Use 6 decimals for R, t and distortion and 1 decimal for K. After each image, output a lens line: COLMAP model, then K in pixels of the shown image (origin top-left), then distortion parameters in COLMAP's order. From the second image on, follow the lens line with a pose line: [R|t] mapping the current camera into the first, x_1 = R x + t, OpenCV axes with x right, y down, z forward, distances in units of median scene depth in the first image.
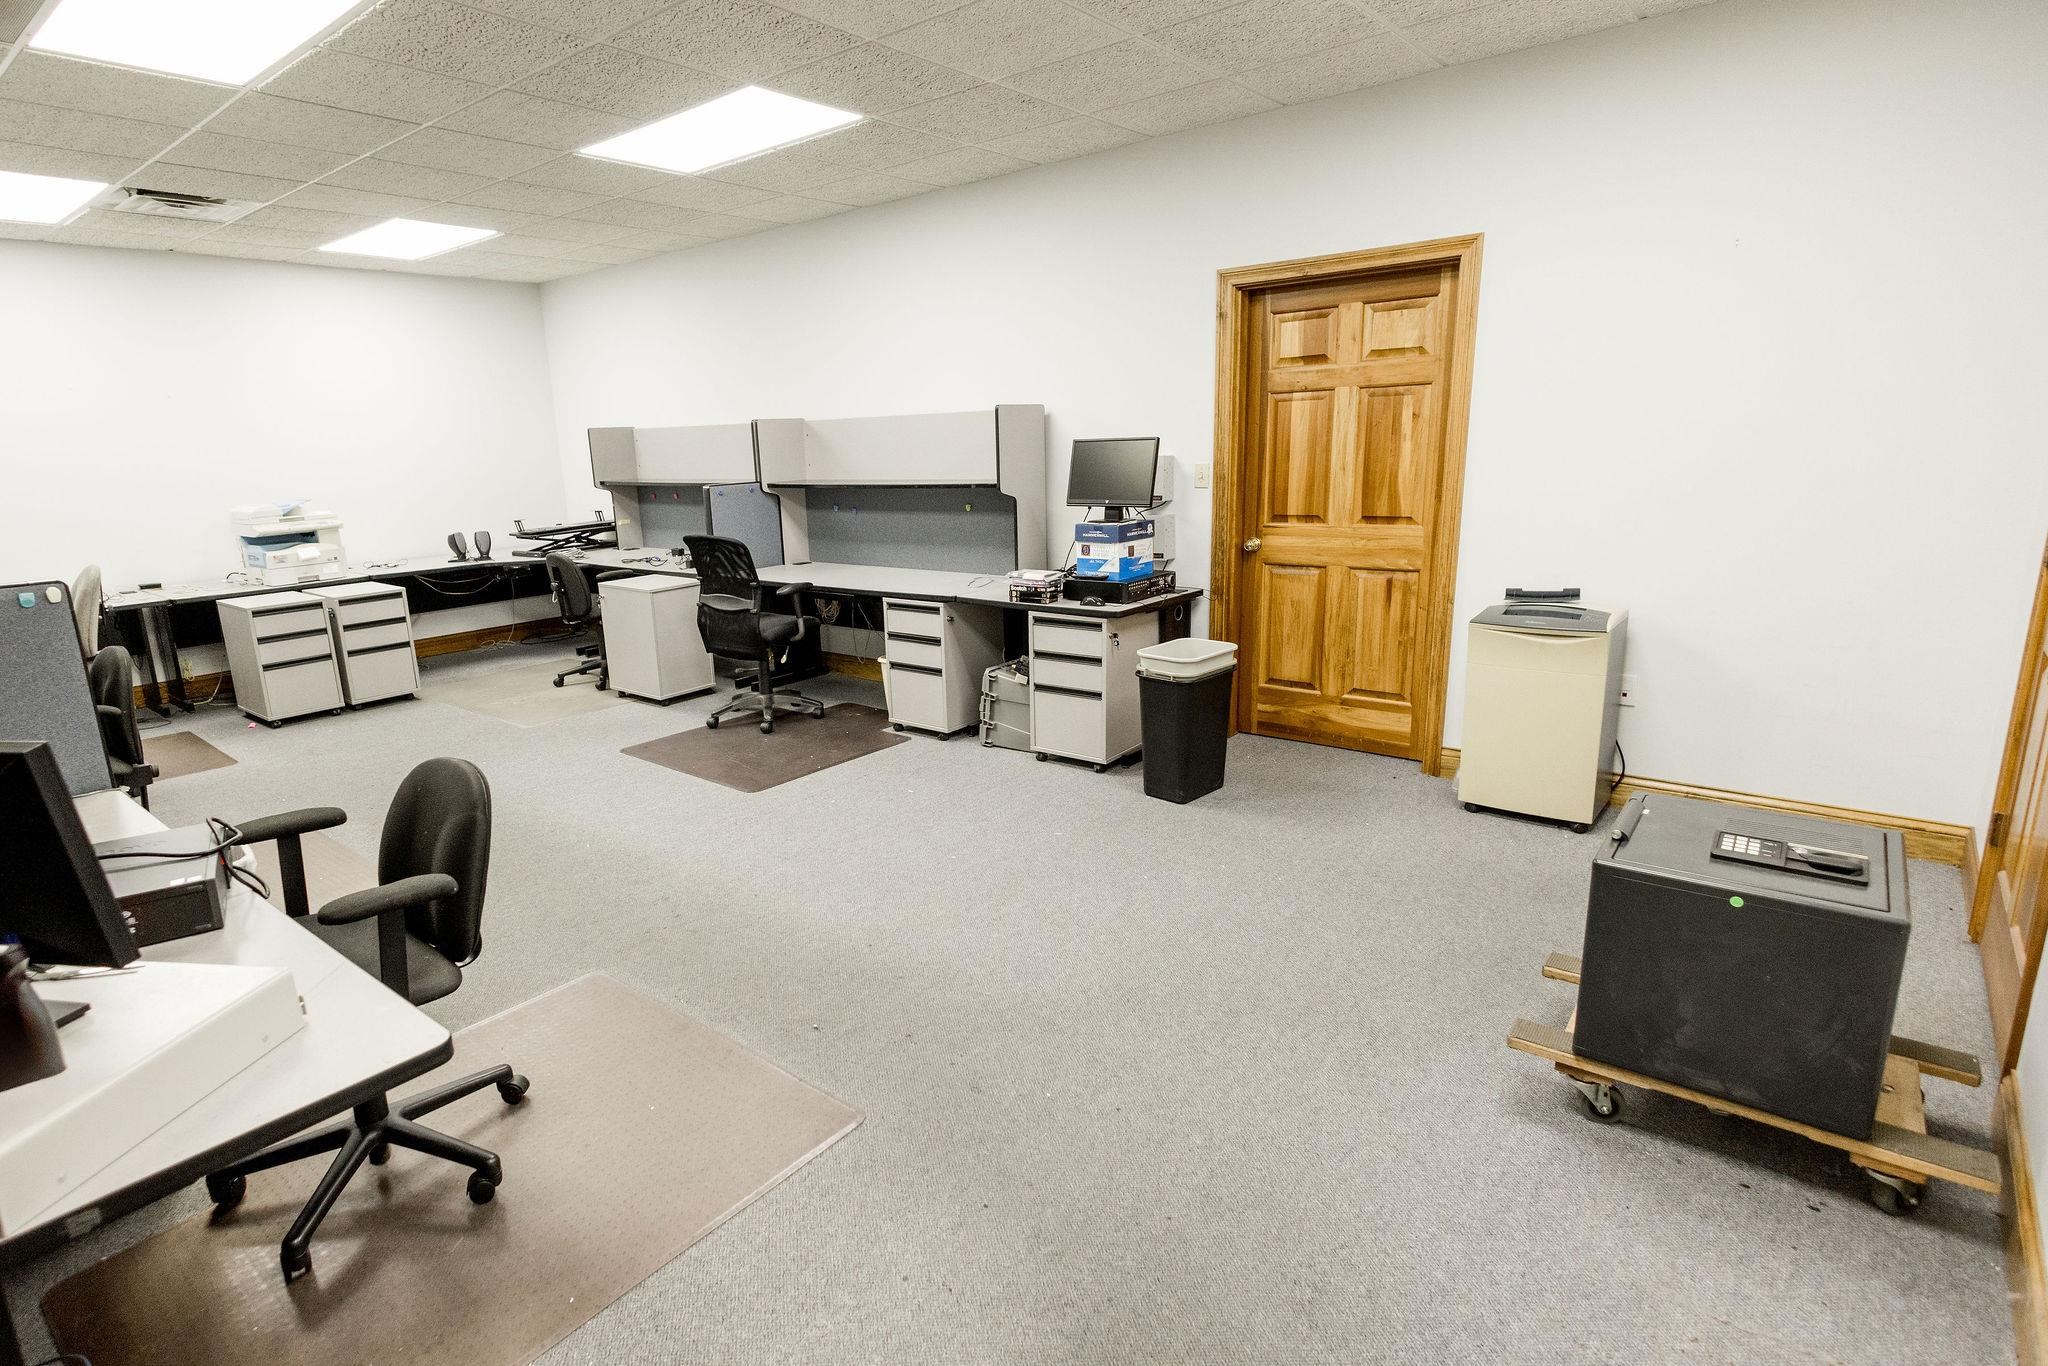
lens RADIAL K [[1043.0, 0, 1024.0], [0, 1043.0, 683.0], [0, 0, 1]] dist [-0.001690, -0.000360]
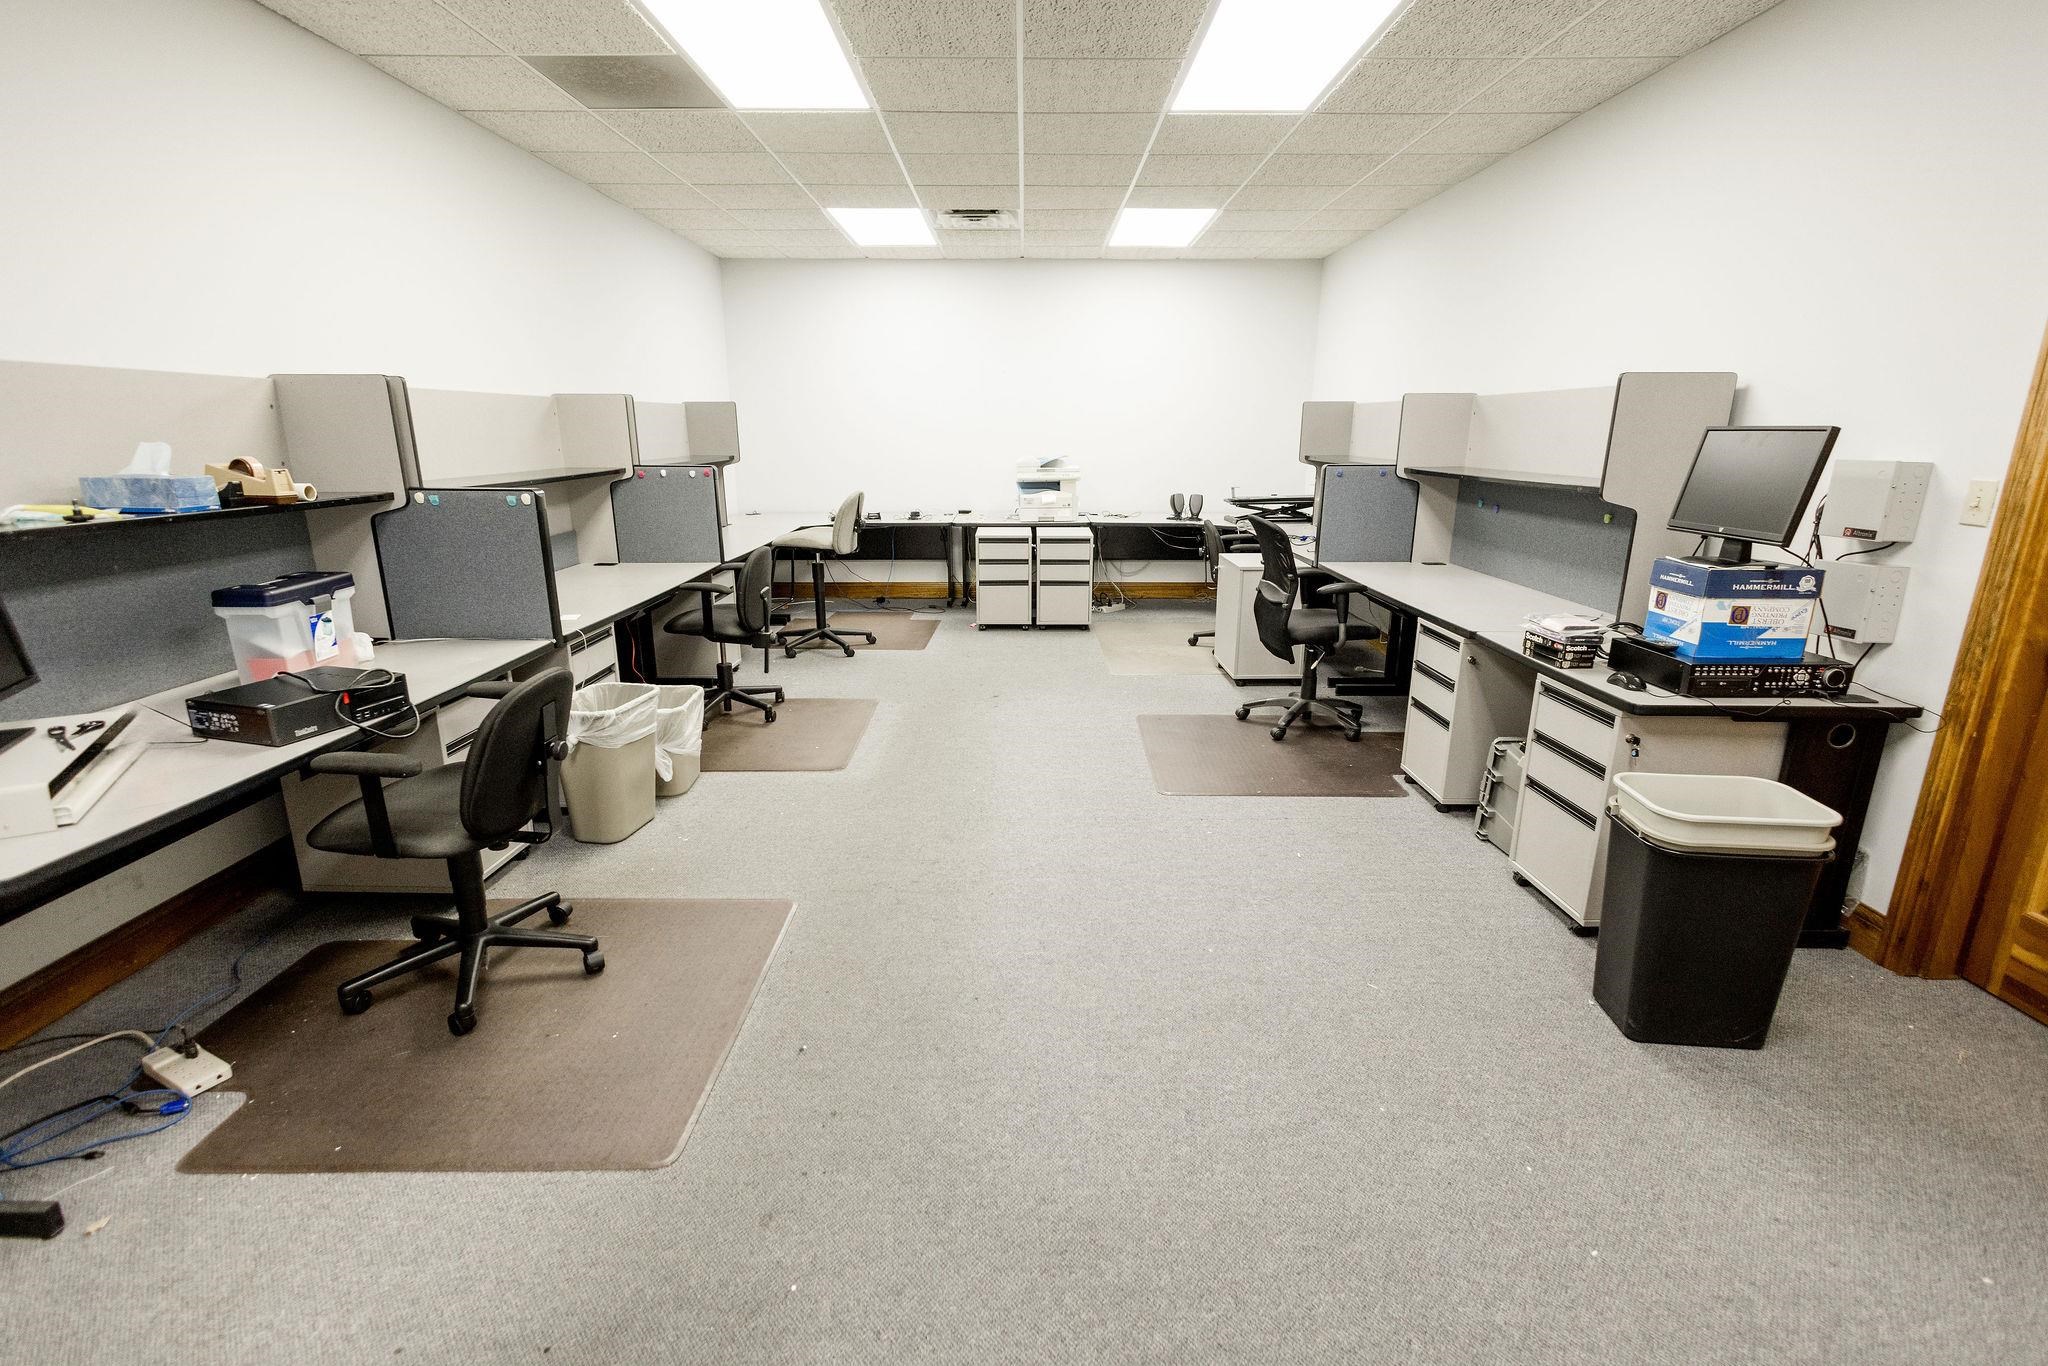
lens RADIAL K [[967.6, 0, 1024.0], [0, 967.6, 683.0], [0, 0, 1]] dist [0.010500, -0.000029]
pose [[0.624030, 0.234513, -0.745379, 0.248469], [-0.206657, 0.969468, 0.132004, -0.069567], [0.753578, 0.071664, 0.653441, 0.289395]]
